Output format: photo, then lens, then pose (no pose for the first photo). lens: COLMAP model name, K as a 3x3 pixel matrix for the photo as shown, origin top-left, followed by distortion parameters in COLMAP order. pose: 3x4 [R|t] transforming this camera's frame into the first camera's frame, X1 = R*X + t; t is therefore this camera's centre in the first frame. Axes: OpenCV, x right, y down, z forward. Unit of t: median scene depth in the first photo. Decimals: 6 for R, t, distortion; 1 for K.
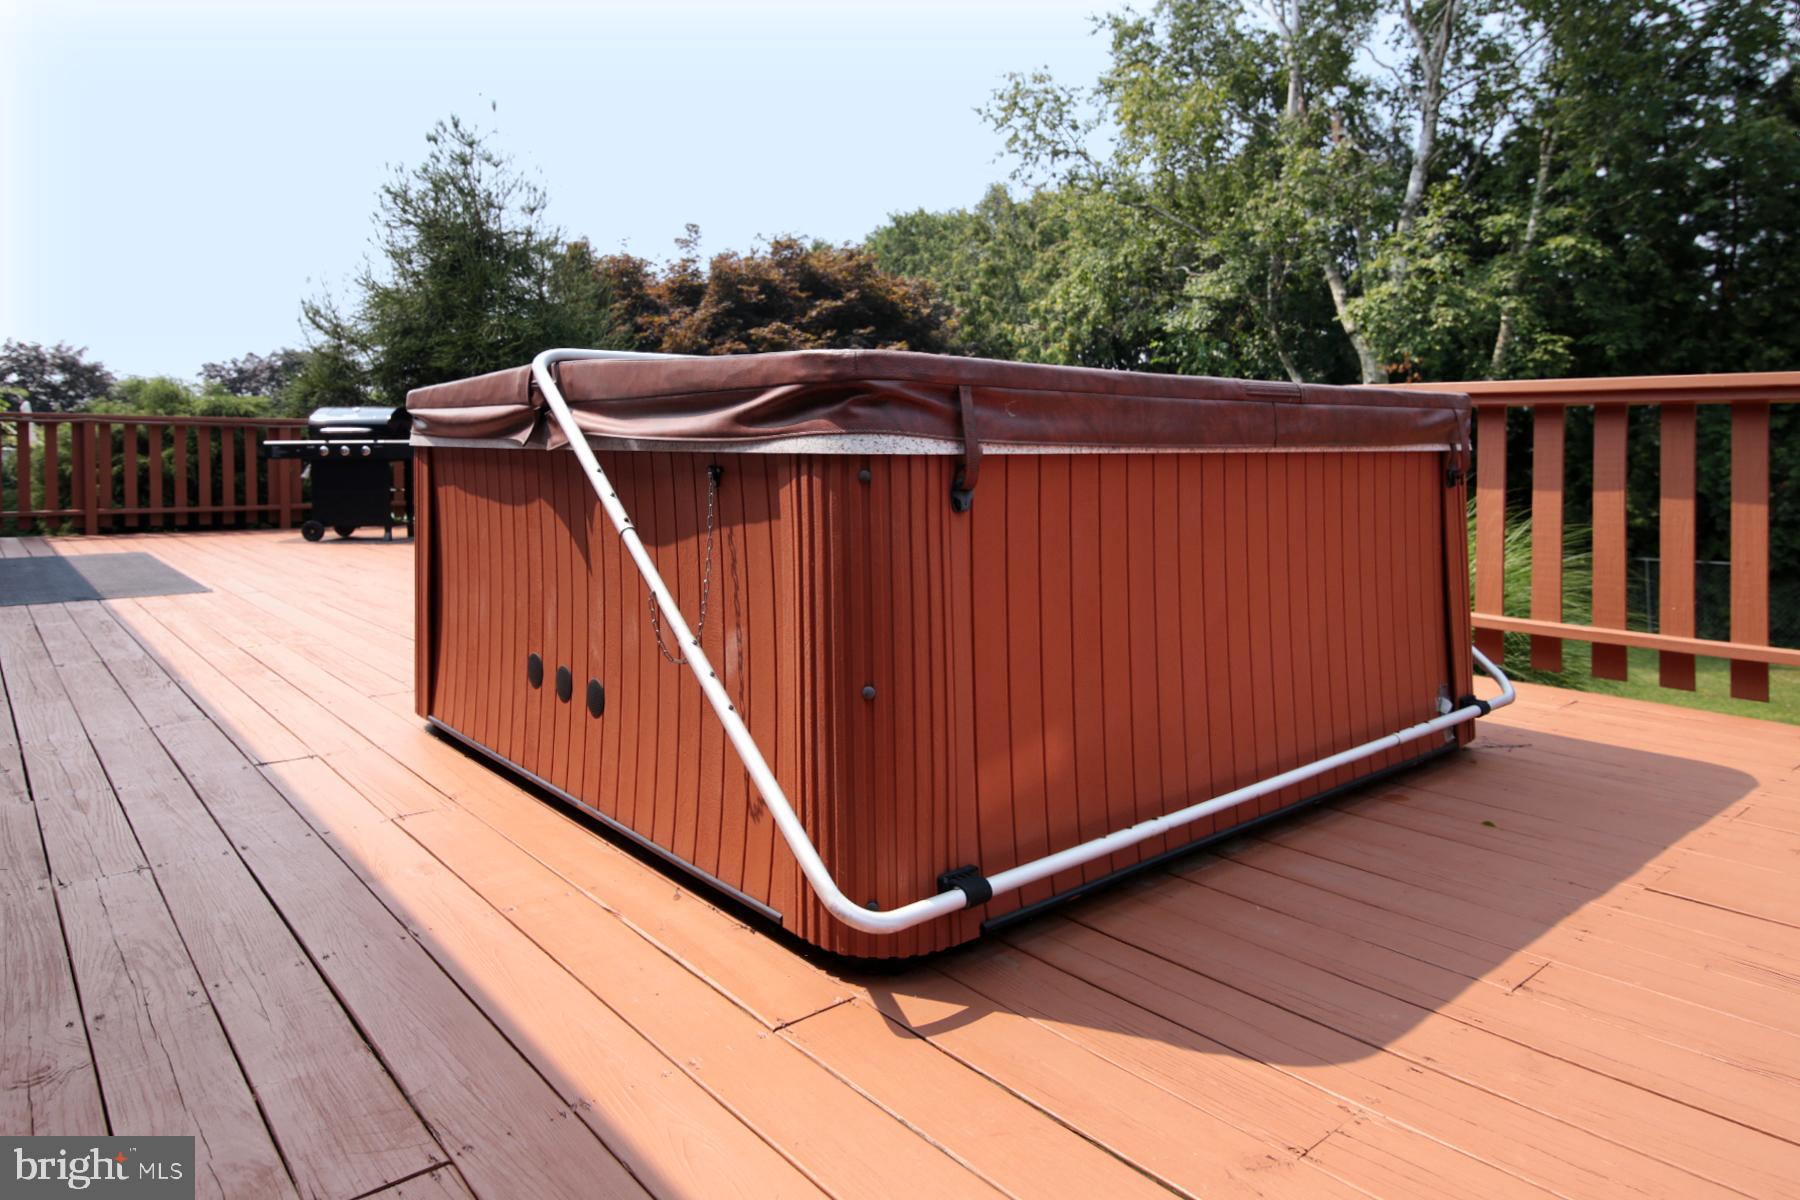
lens RADIAL K [[1141.0, 0, 897.0], [0, 1141.0, 564.8], [0, 0, 1]] dist [-0.002157, 0.001899]
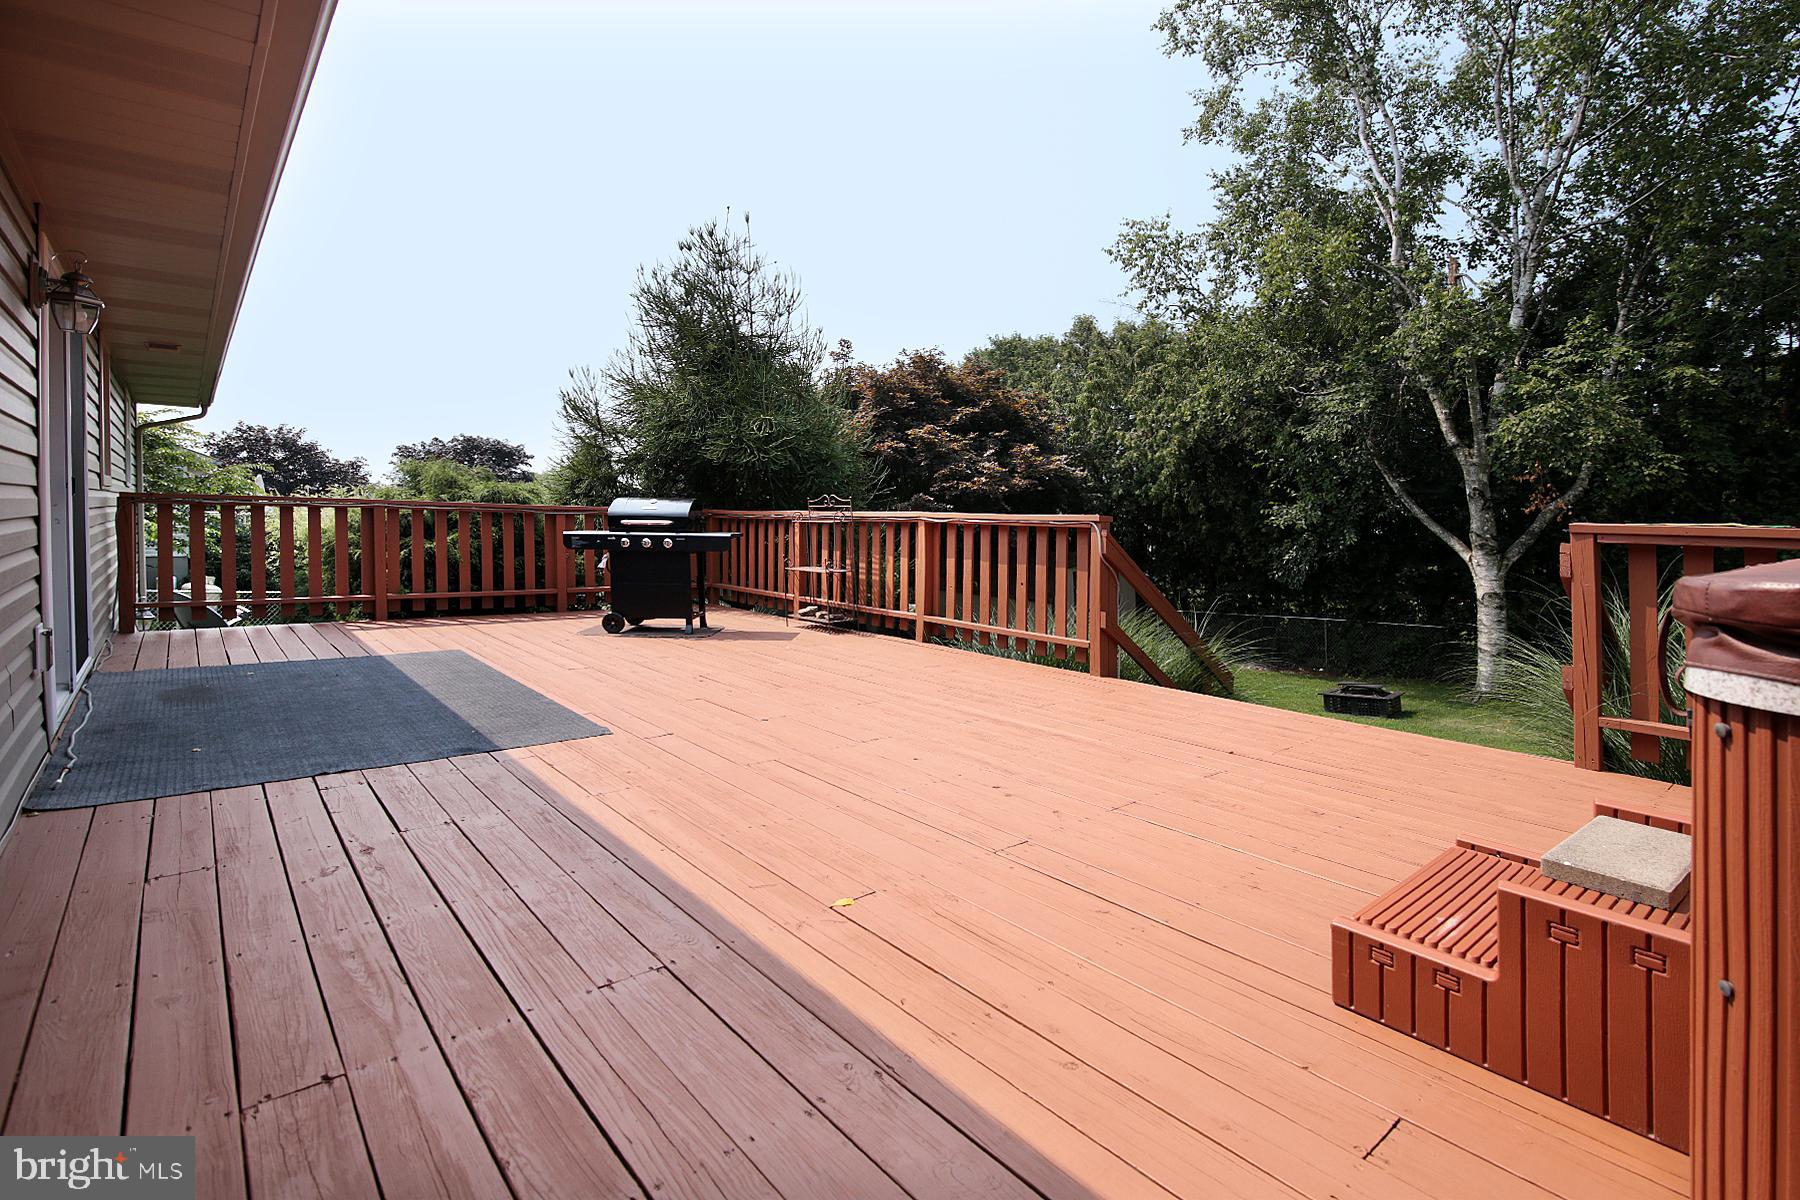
lens RADIAL K [[821.8, 0, 900.0], [0, 821.8, 600.0], [0, 0, 1]] dist [-0.002766, -0.000301]
pose [[0.999214, 0.017909, 0.035353, -0.226938], [-0.017856, 0.999839, -0.001825, -0.041579], [-0.035380, 0.001192, 0.999373, 0.216158]]
